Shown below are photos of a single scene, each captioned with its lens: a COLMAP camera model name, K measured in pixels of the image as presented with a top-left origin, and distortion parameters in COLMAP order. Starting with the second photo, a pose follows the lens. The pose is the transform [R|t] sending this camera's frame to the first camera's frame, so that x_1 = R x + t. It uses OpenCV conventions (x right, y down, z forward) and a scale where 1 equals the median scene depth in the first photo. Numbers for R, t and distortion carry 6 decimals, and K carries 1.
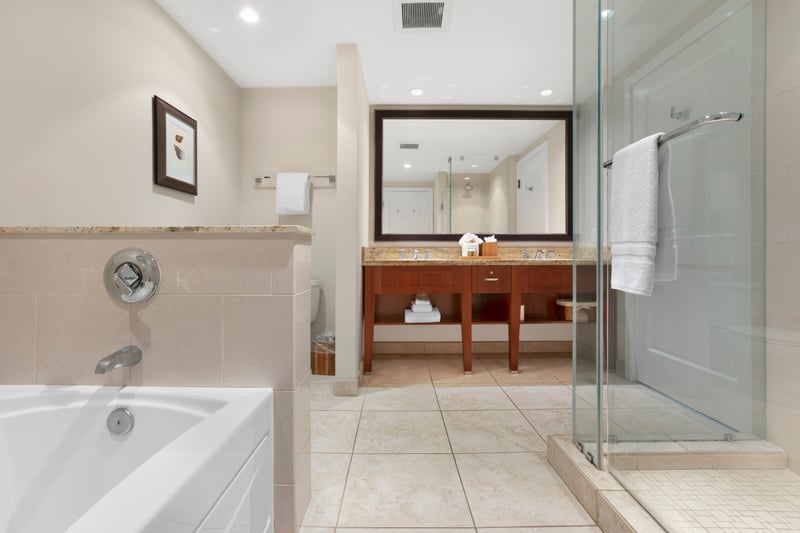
lens RADIAL K [[353.4, 0, 398.2], [0, 353.4, 261.2], [0, 0, 1]] dist [-0.045891, 0.004966]
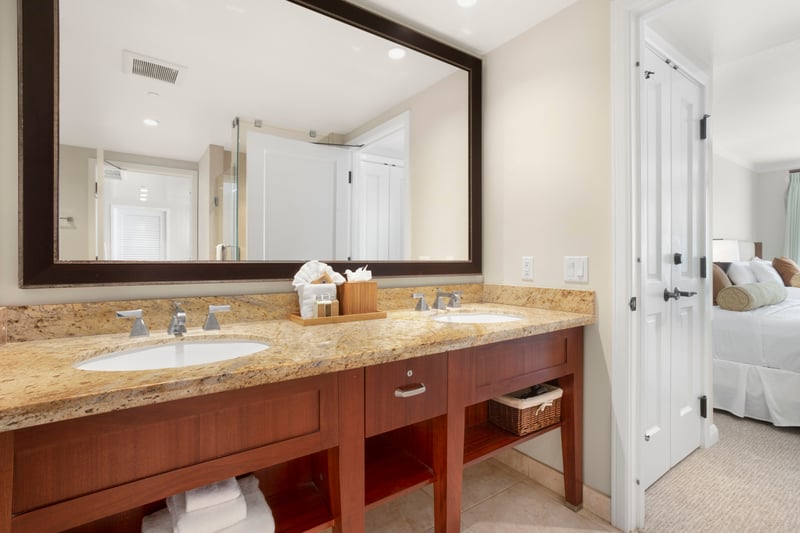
lens RADIAL K [[386.9, 0, 405.7], [0, 386.9, 264.6], [0, 0, 1]] dist [-0.001518, 0.001405]
pose [[0.819619, -0.003395, 0.572899, 0.014391], [0.013945, 0.999804, -0.014026, -0.066529], [-0.572739, 0.019485, 0.819506, 0.532350]]
